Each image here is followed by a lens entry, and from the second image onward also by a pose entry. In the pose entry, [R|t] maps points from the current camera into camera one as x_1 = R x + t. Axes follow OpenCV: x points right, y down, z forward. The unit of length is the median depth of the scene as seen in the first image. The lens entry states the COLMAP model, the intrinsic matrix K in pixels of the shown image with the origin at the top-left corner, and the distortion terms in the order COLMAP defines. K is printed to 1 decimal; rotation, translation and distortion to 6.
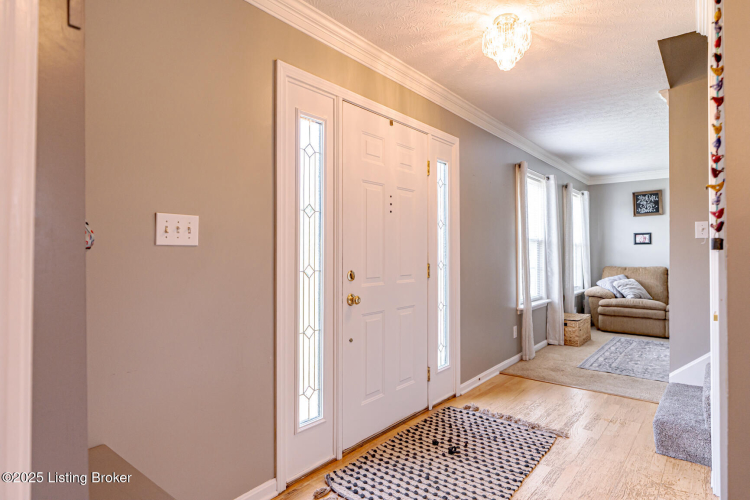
lens RADIAL K [[427.4, 0, 375.0], [0, 427.4, 250.0], [0, 0, 1]] dist [-0.006508, -0.001281]
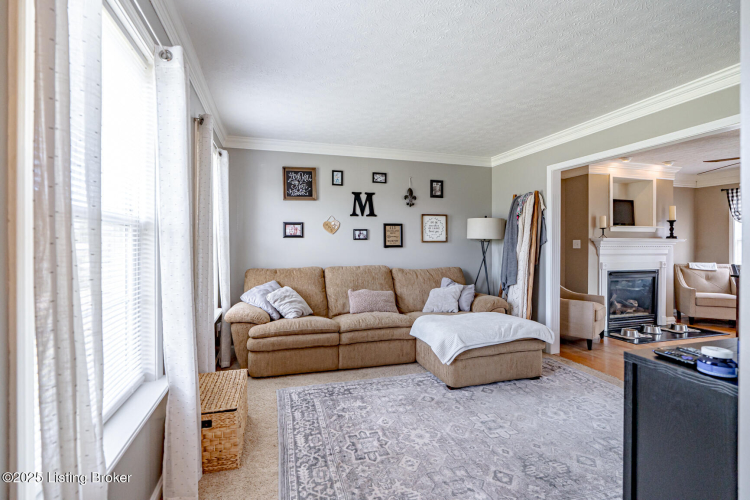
lens RADIAL K [[349.3, 0, 370.8], [0, 349.3, 245.8], [0, 0, 1]] dist [0.000519, 0.000227]
pose [[0.582051, -0.005664, 0.813132, 0.215043], [-0.010846, 0.999833, 0.014728, -0.009822], [-0.813080, -0.017392, 0.581892, 0.555283]]
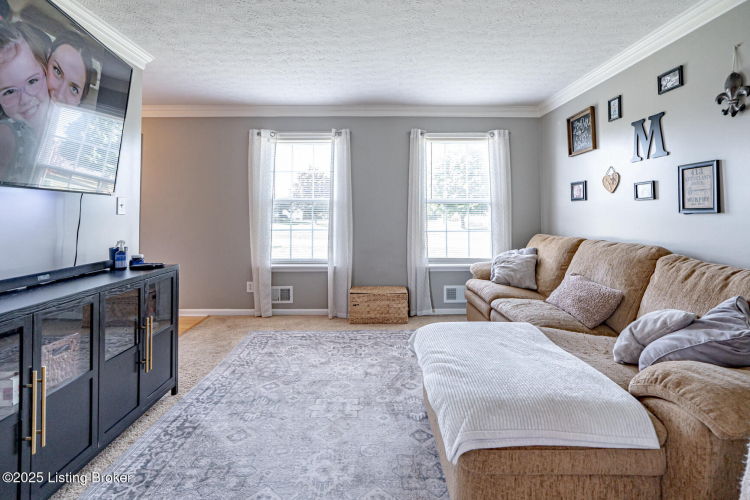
lens RADIAL K [[334.1, 0, 371.9], [0, 334.1, 205.7], [0, 0, 1]] dist [-0.009099, 0.000229]
pose [[0.639233, -0.019915, -0.768755, 0.843141], [0.015179, 0.999797, -0.013279, -0.004278], [0.768863, -0.003181, 0.639406, 0.488125]]
